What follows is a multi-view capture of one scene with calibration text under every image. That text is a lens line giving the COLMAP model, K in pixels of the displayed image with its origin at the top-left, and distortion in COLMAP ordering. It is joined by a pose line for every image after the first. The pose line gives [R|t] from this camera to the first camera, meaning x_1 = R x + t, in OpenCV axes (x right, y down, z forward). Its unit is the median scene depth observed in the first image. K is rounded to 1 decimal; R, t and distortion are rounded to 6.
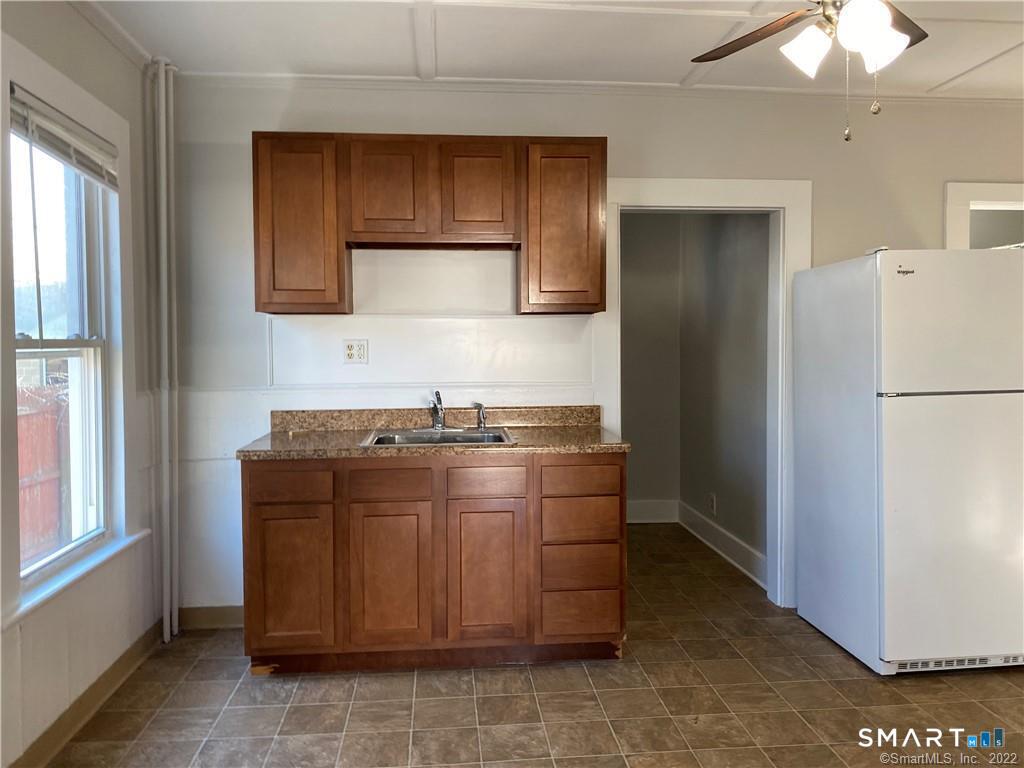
lens RADIAL K [[779.7, 0, 511.8], [0, 779.7, 370.6], [0, 0, 1]] dist [0.067148, -0.075016]
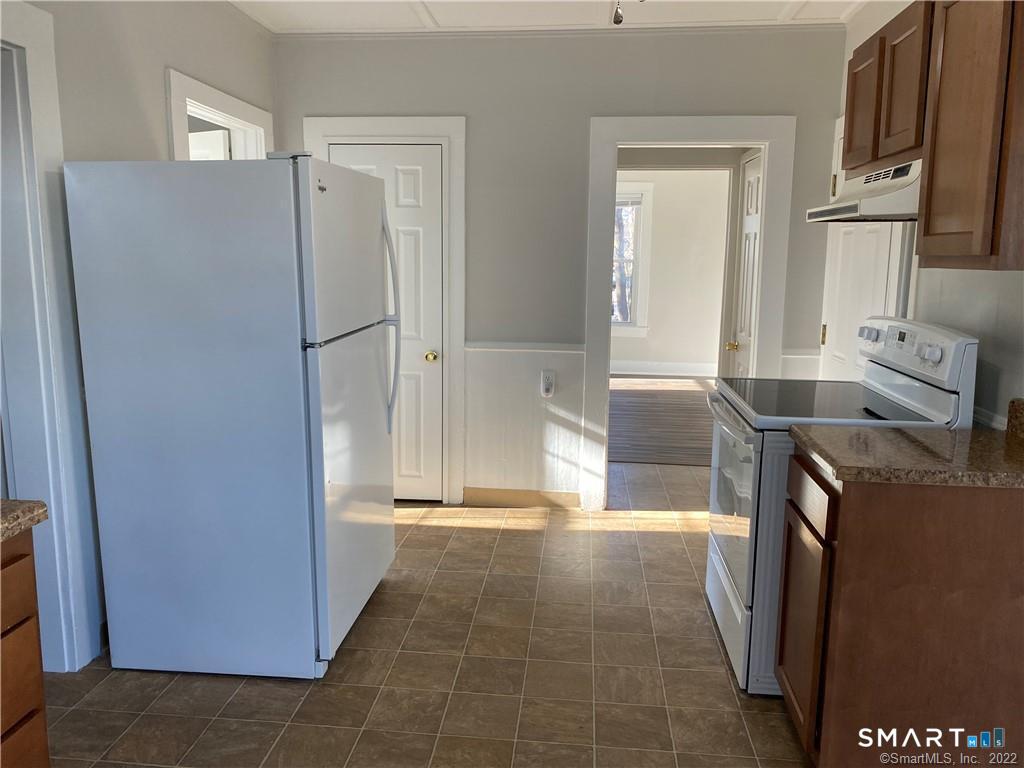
lens RADIAL K [[779.7, 0, 511.8], [0, 779.7, 370.6], [0, 0, 1]] dist [0.067148, -0.075016]
pose [[0.191282, -0.138129, 0.971767, -0.227008], [0.022474, 0.990405, 0.136355, -0.039966], [-0.981278, -0.004243, 0.192551, 0.565557]]
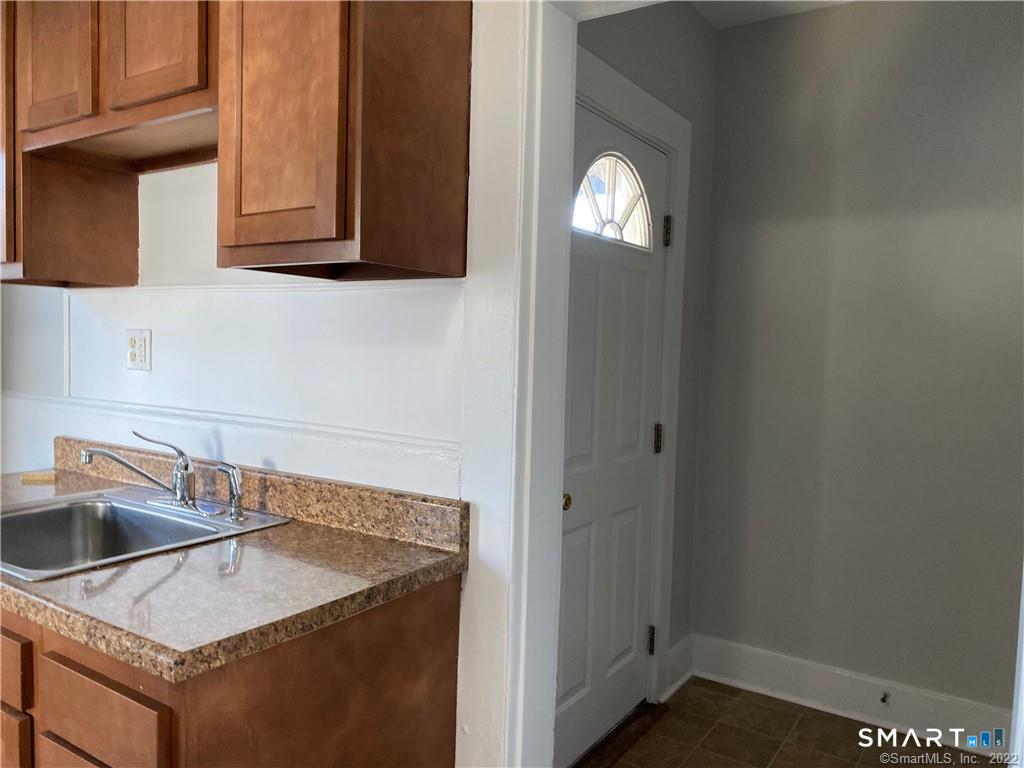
lens RADIAL K [[777.1, 0, 516.3], [0, 777.1, 373.1], [0, 0, 1]] dist [0.005669, -0.004980]
pose [[0.776373, 0.048107, -0.628435, 0.420390], [-0.055159, 0.998443, 0.008288, -0.029206], [0.627855, 0.028229, 0.777818, 0.782388]]
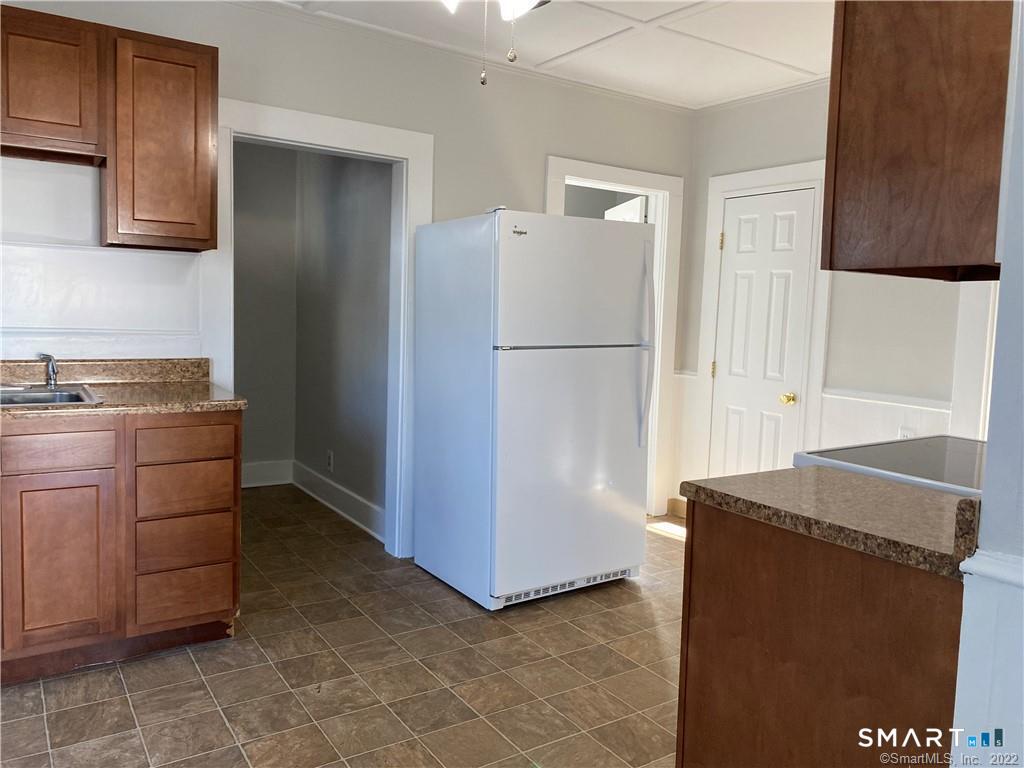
lens RADIAL K [[777.1, 0, 516.3], [0, 777.1, 373.1], [0, 0, 1]] dist [0.005669, -0.004980]
pose [[0.877501, -0.004083, 0.479557, -0.003264], [-0.022424, 0.998521, 0.049533, 0.011467], [-0.479050, -0.054219, 0.876112, 0.074449]]
